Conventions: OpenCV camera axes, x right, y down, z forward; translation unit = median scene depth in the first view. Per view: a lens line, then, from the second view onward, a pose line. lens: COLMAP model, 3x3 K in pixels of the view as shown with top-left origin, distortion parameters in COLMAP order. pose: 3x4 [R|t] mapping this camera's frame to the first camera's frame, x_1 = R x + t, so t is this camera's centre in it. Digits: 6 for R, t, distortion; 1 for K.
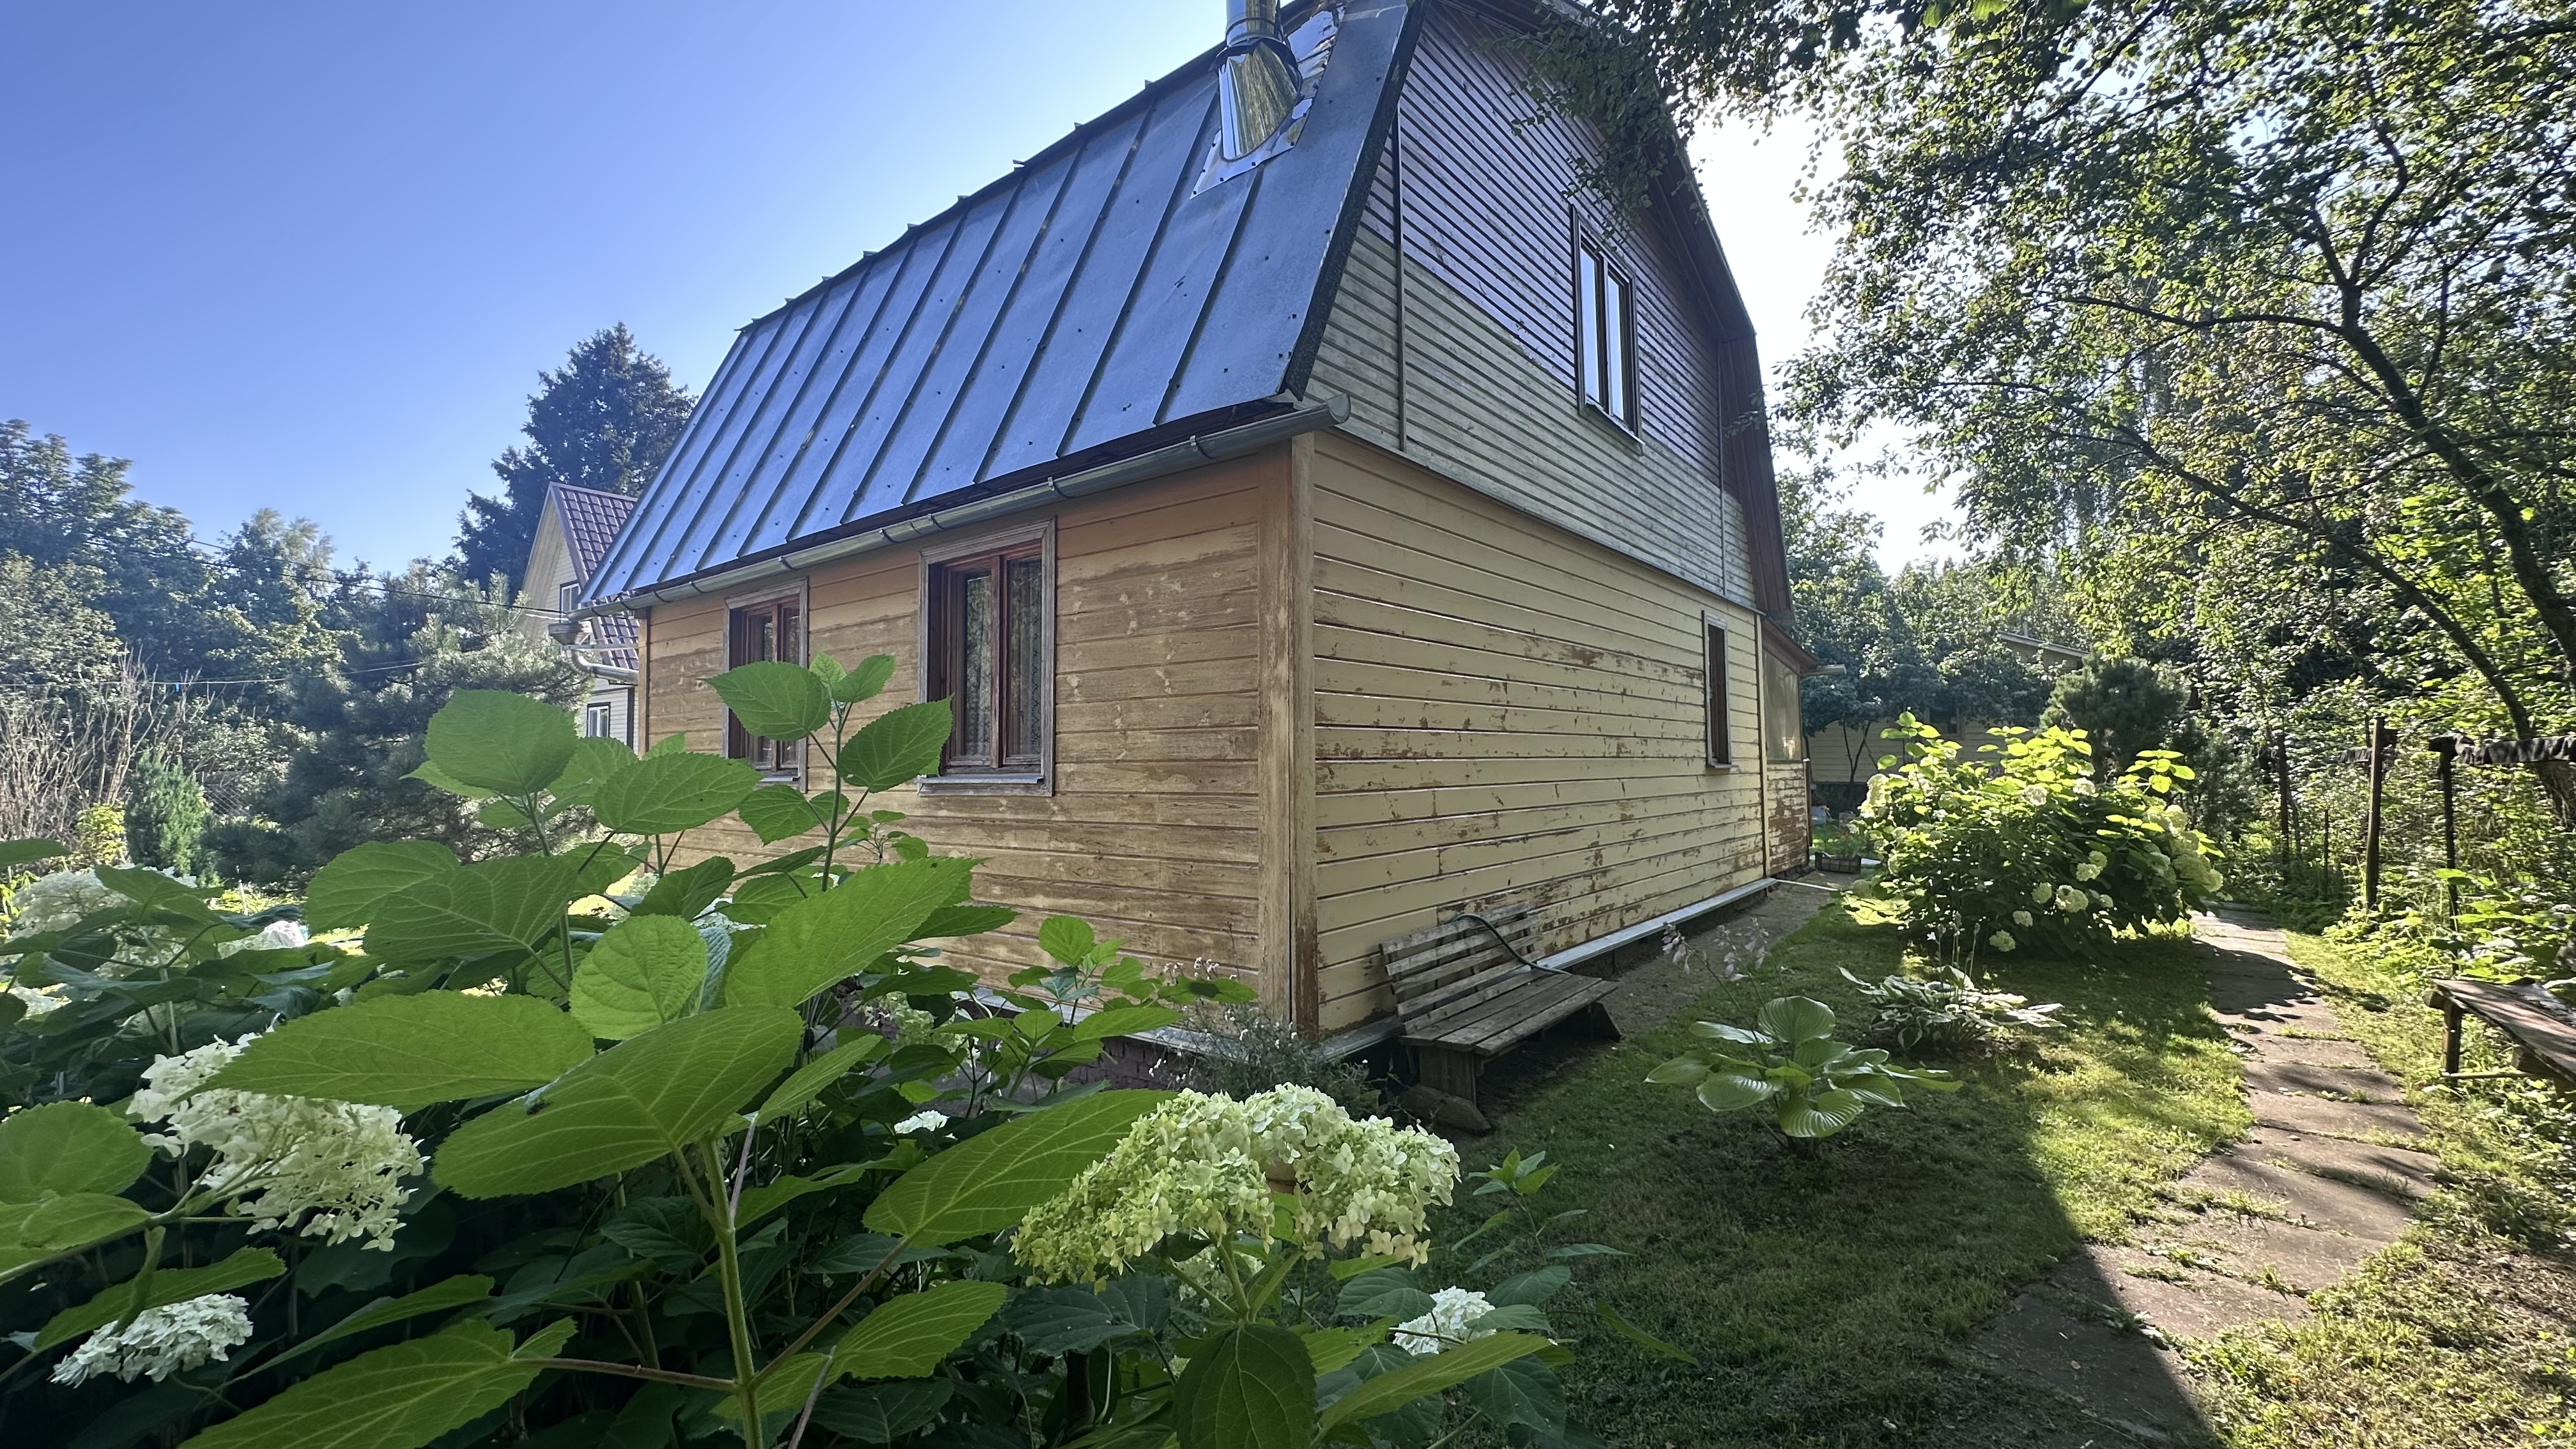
lens RADIAL K [[1026.7, 0, 1290.3], [0, 1026.7, 721.9], [0, 0, 1]] dist [-0.003668, 0.000494]
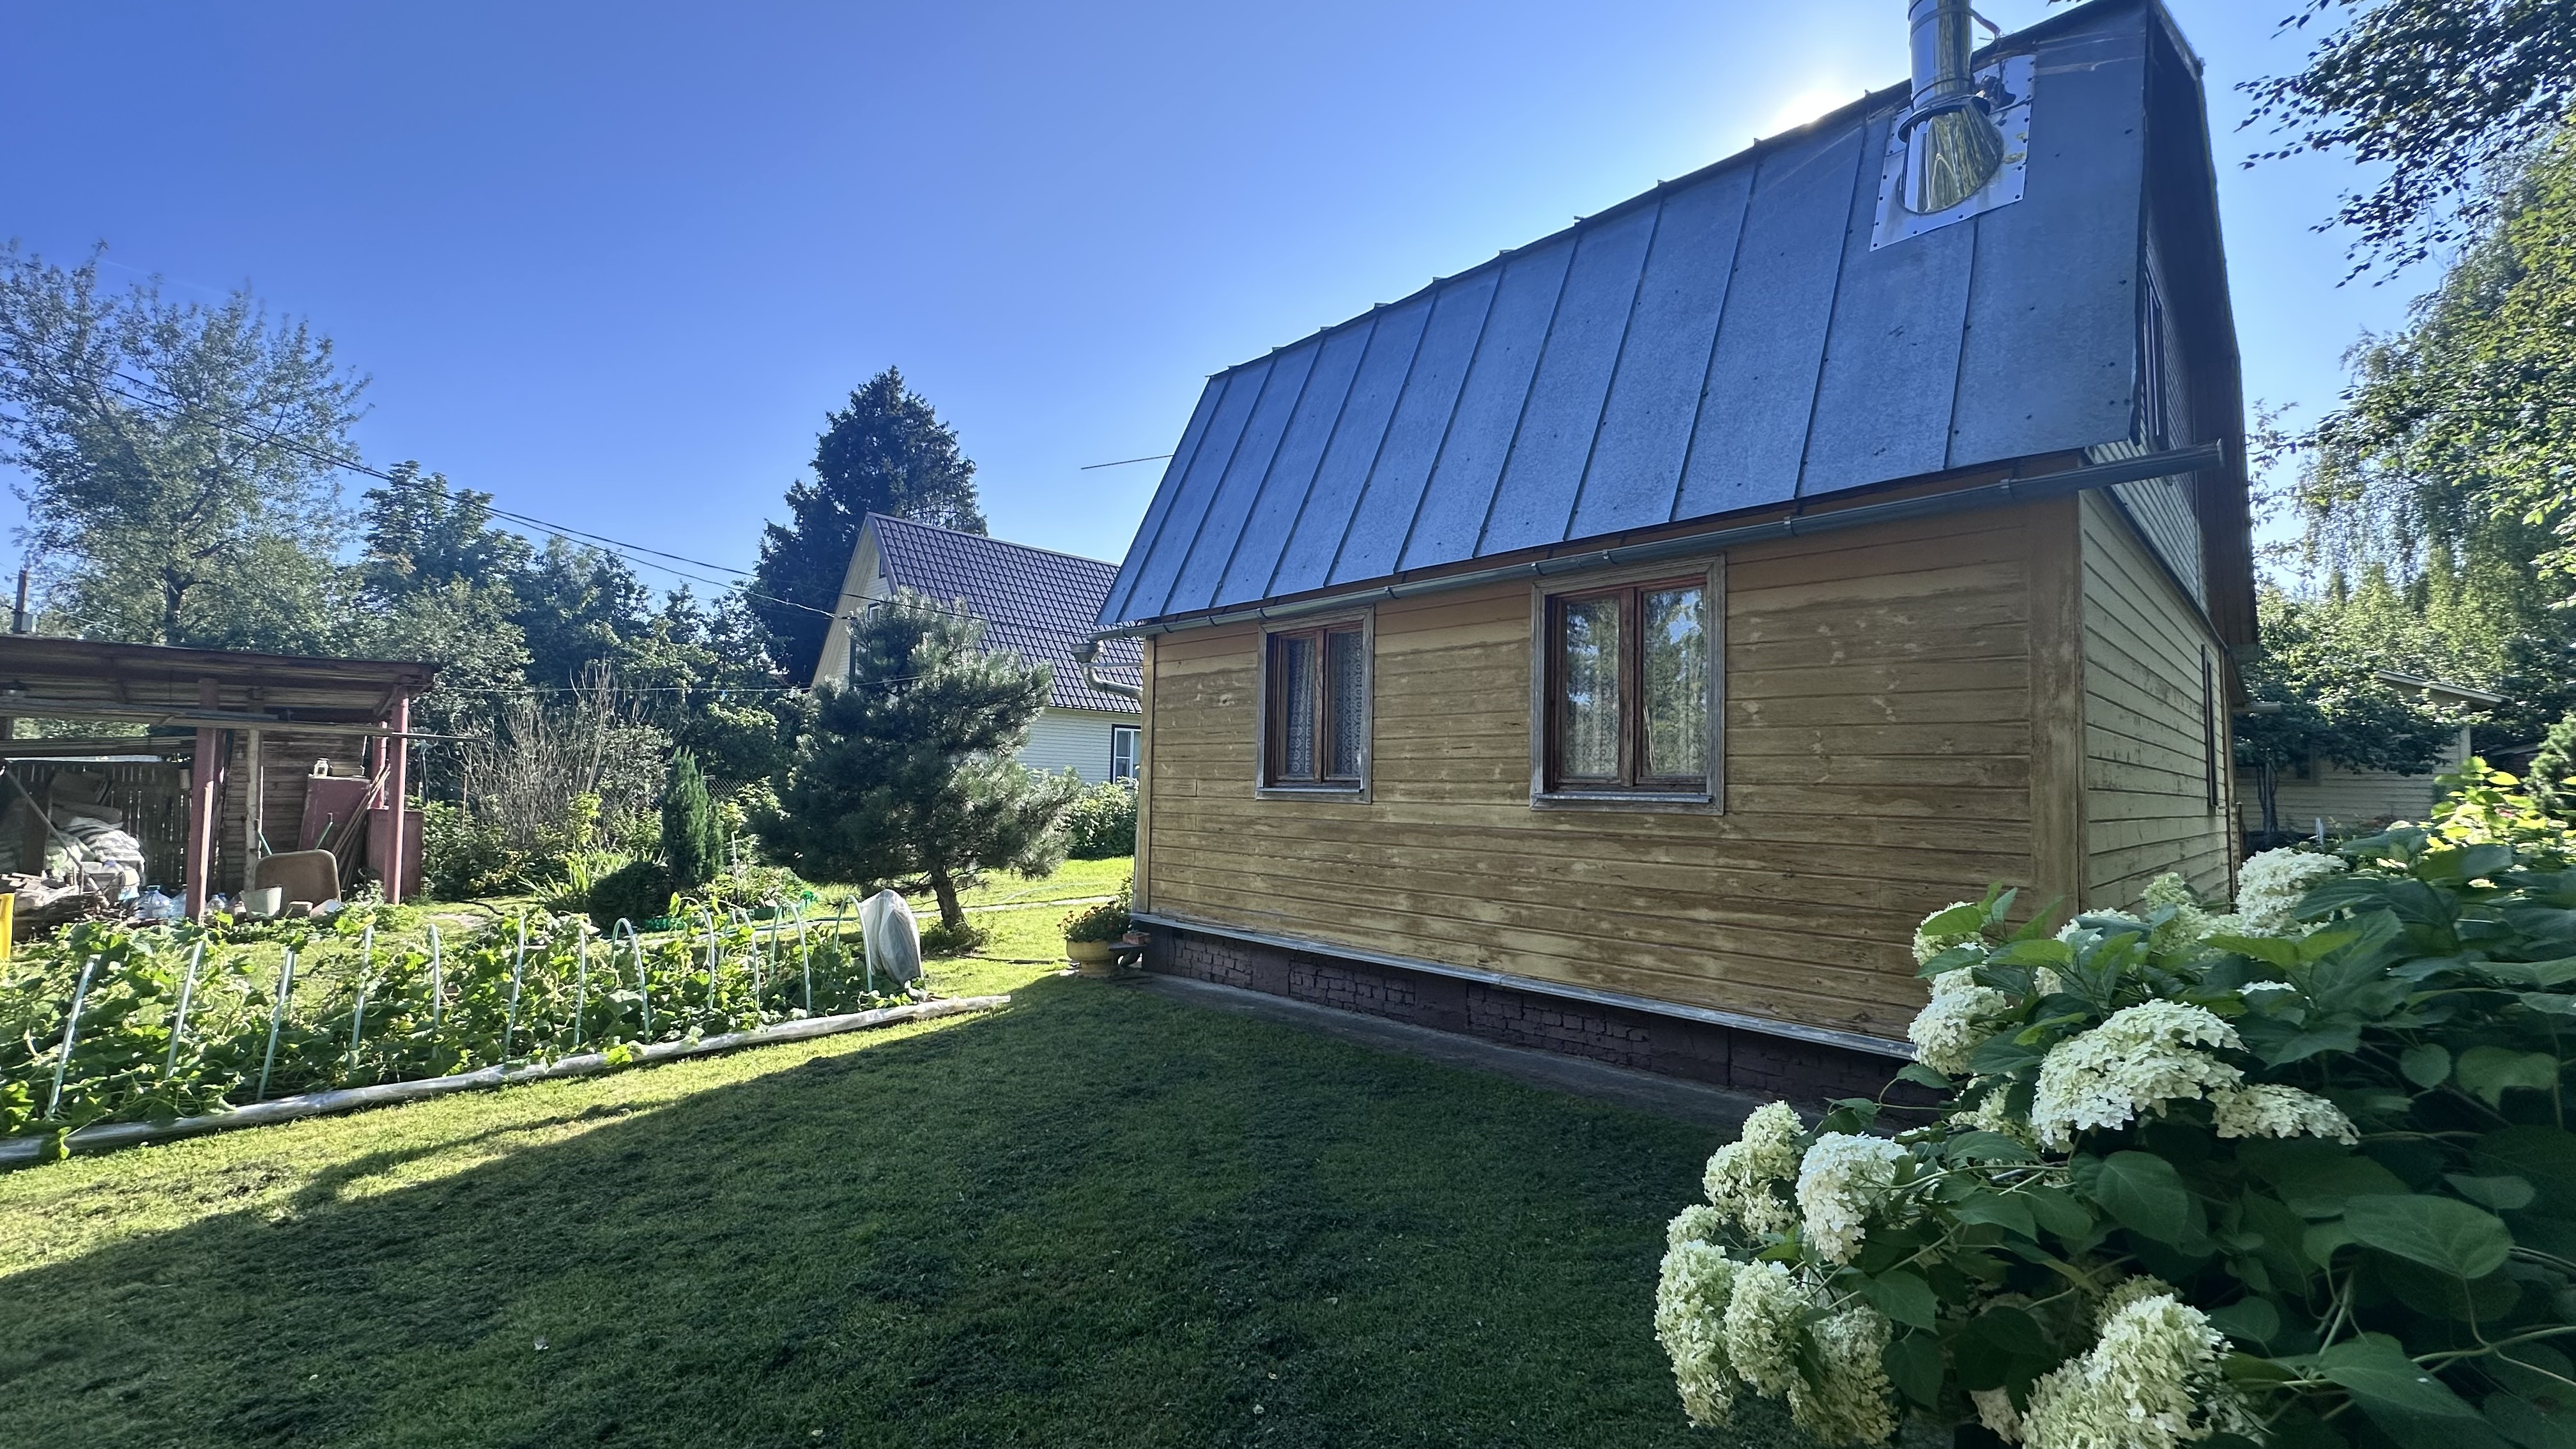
lens RADIAL K [[1026.7, 0, 1290.3], [0, 1026.7, 721.9], [0, 0, 1]] dist [-0.003668, 0.000494]
pose [[0.990176, 0.022557, -0.137995, -0.506866], [-0.025556, 0.999473, -0.019993, 0.008326], [0.137472, 0.023323, 0.990231, -0.106678]]
